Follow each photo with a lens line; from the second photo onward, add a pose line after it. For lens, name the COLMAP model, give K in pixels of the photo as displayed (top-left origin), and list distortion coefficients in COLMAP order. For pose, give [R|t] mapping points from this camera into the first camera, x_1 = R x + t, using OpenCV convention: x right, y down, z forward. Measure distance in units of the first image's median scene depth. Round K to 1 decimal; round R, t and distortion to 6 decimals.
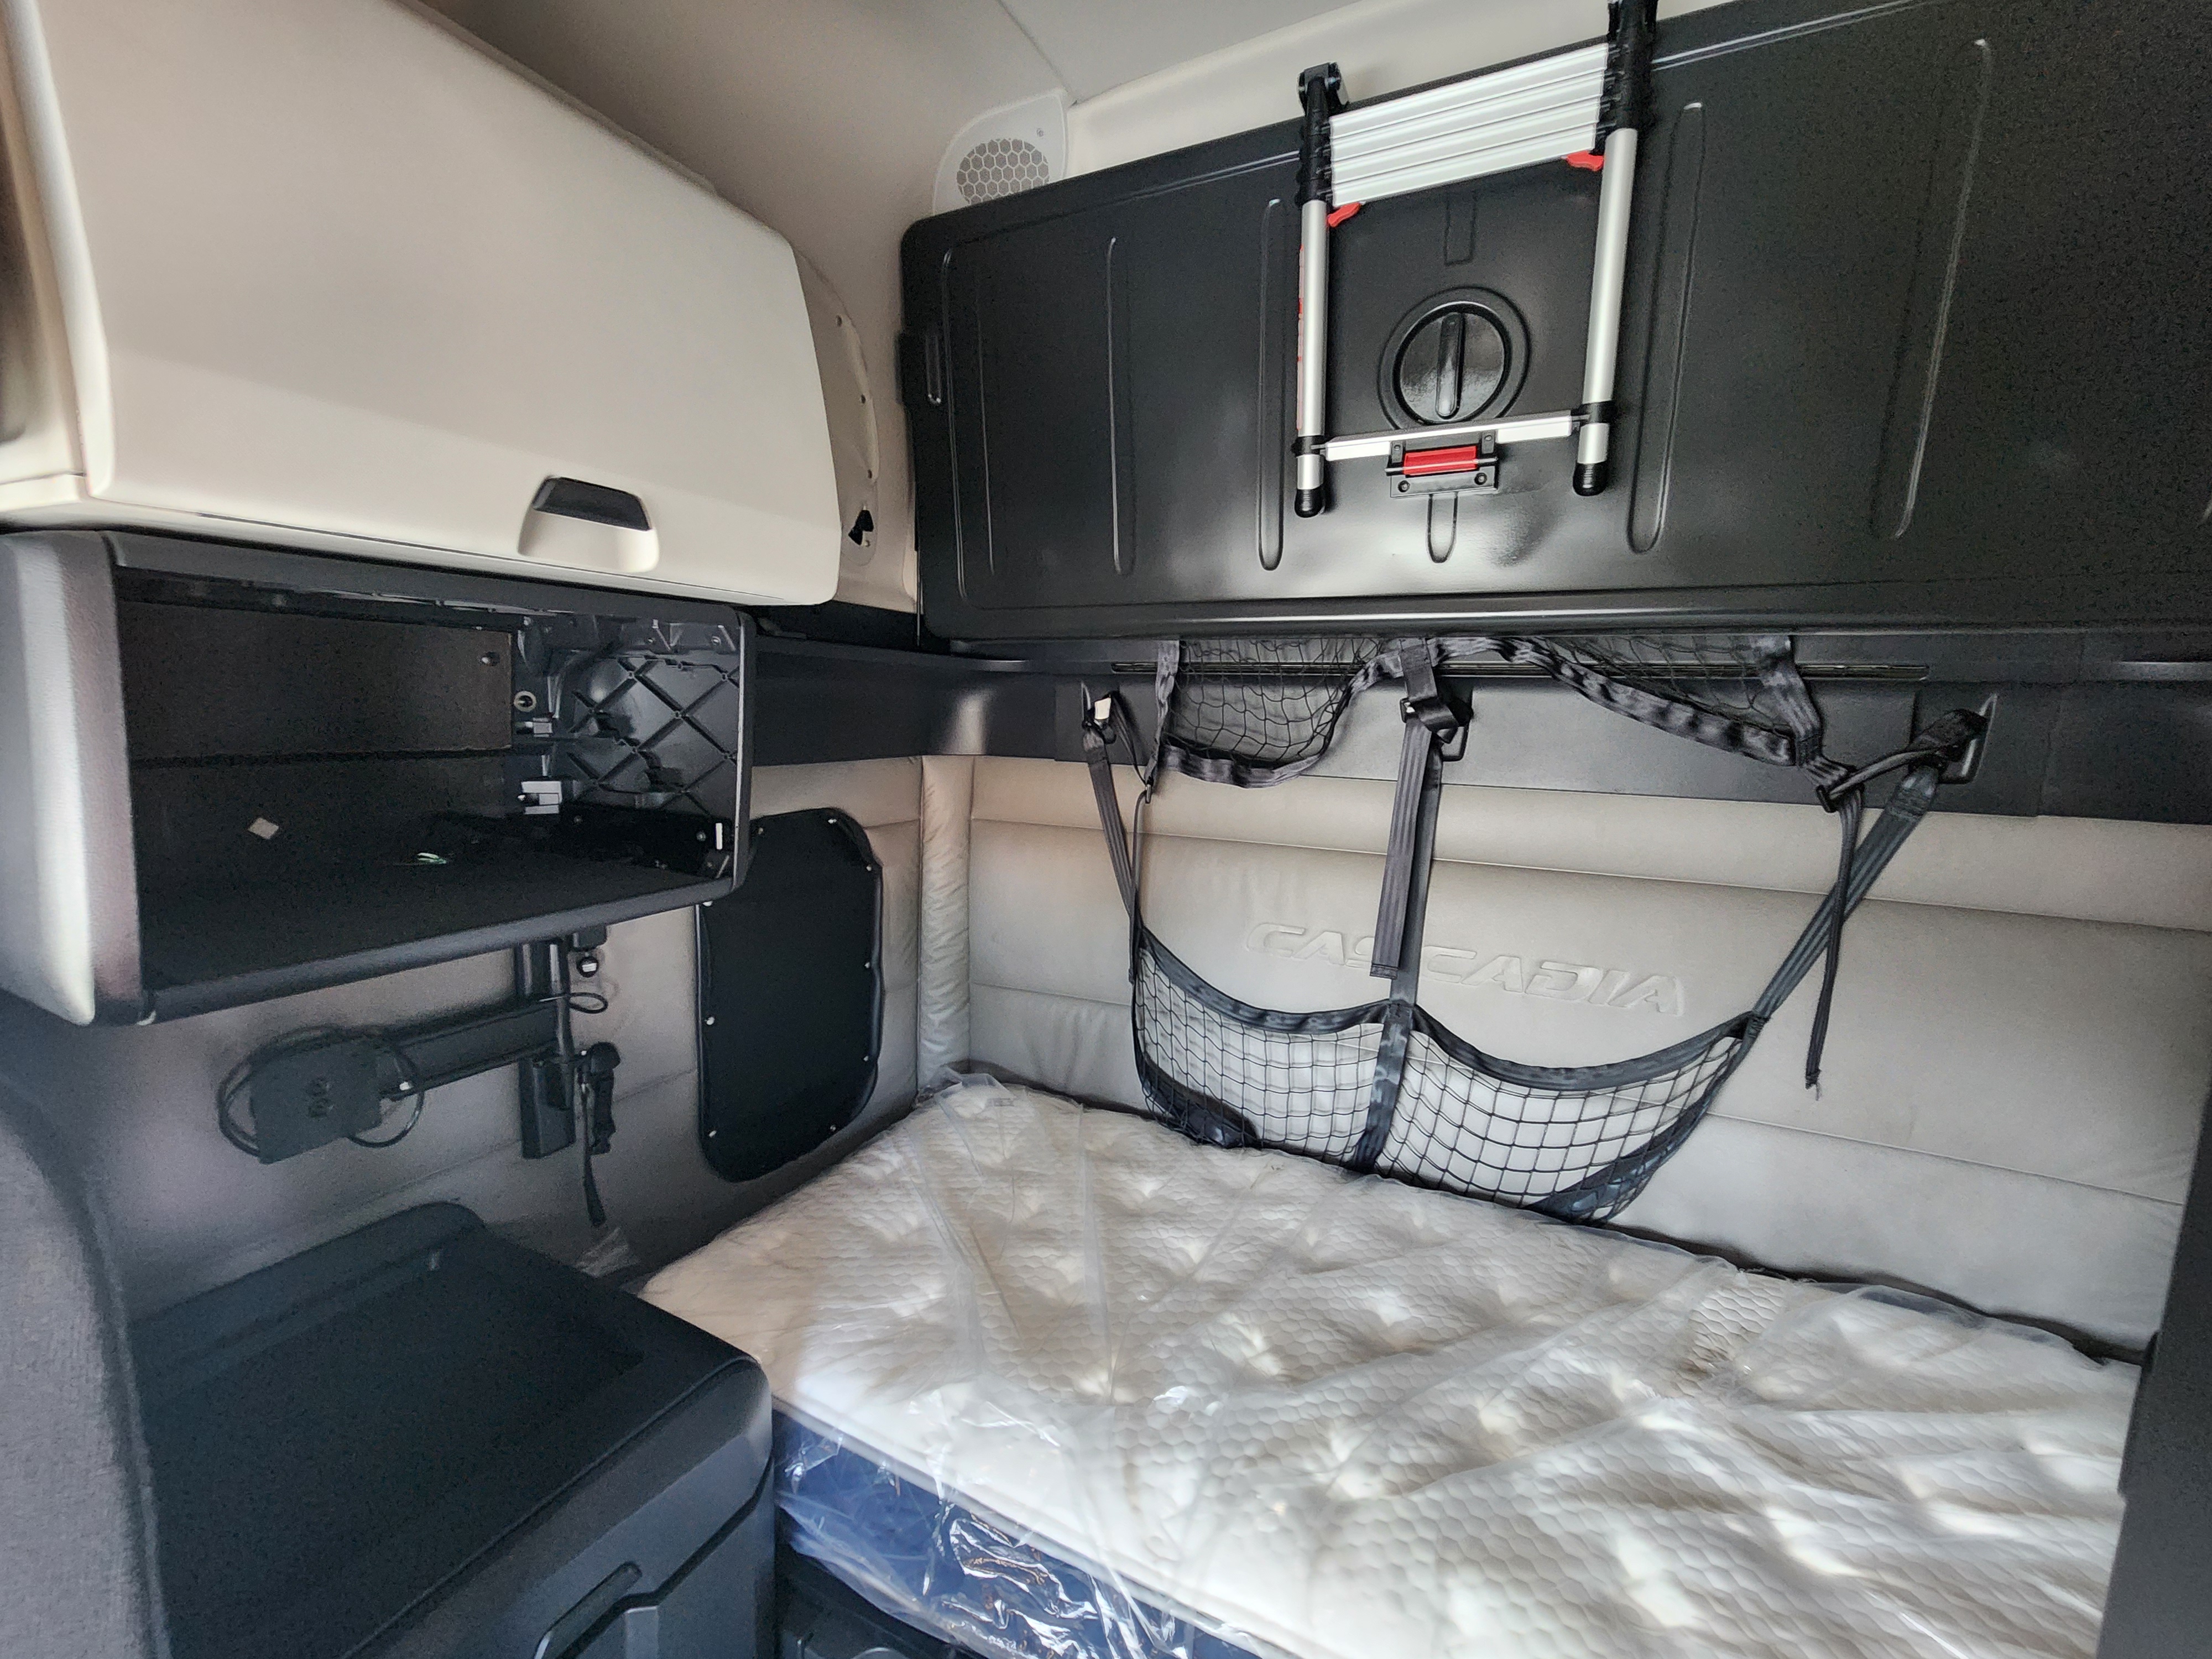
lens RADIAL K [[903.8, 0, 1109.5], [0, 903.8, 830.4], [0, 0, 1]] dist [-0.002295, 0.000900]
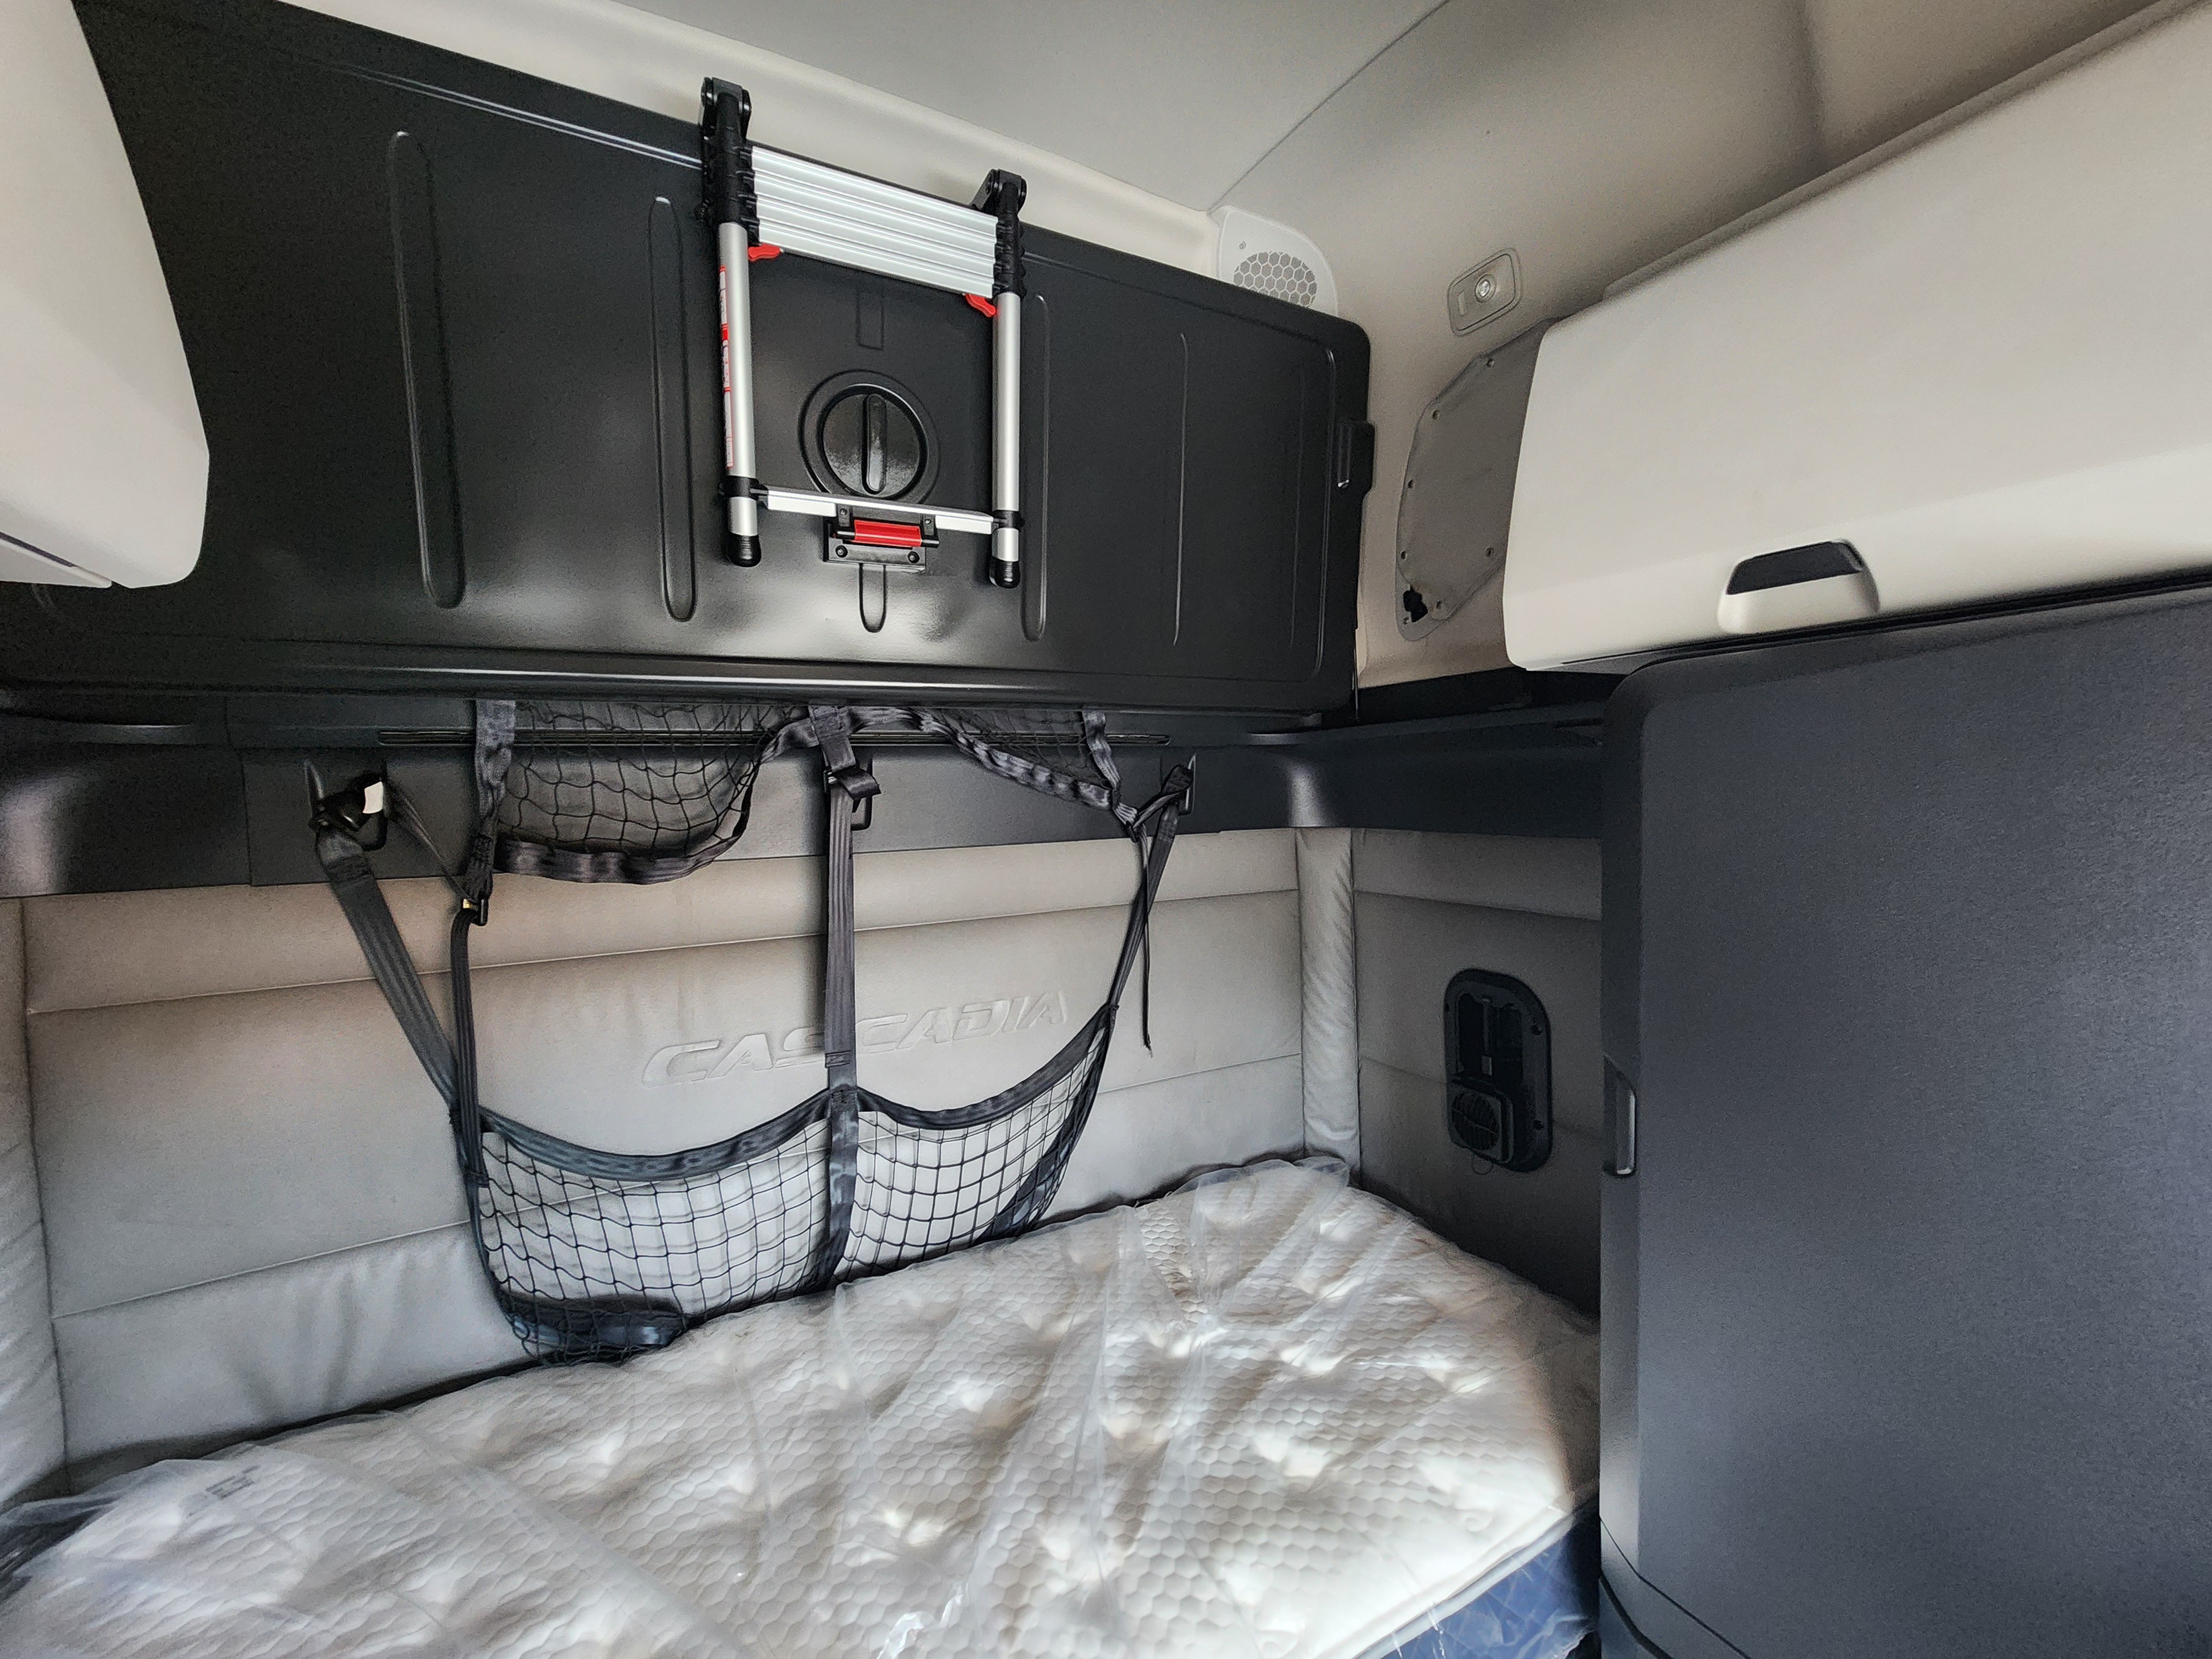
lens RADIAL K [[903.8, 0, 1101.7], [0, 903.8, 829.1], [0, 0, 1]] dist [-0.002295, 0.000900]
pose [[0.577010, -0.078894, 0.812918, -0.320183], [0.149817, 0.988659, -0.010390, -0.031664], [-0.802879, 0.127784, 0.582286, 0.238178]]
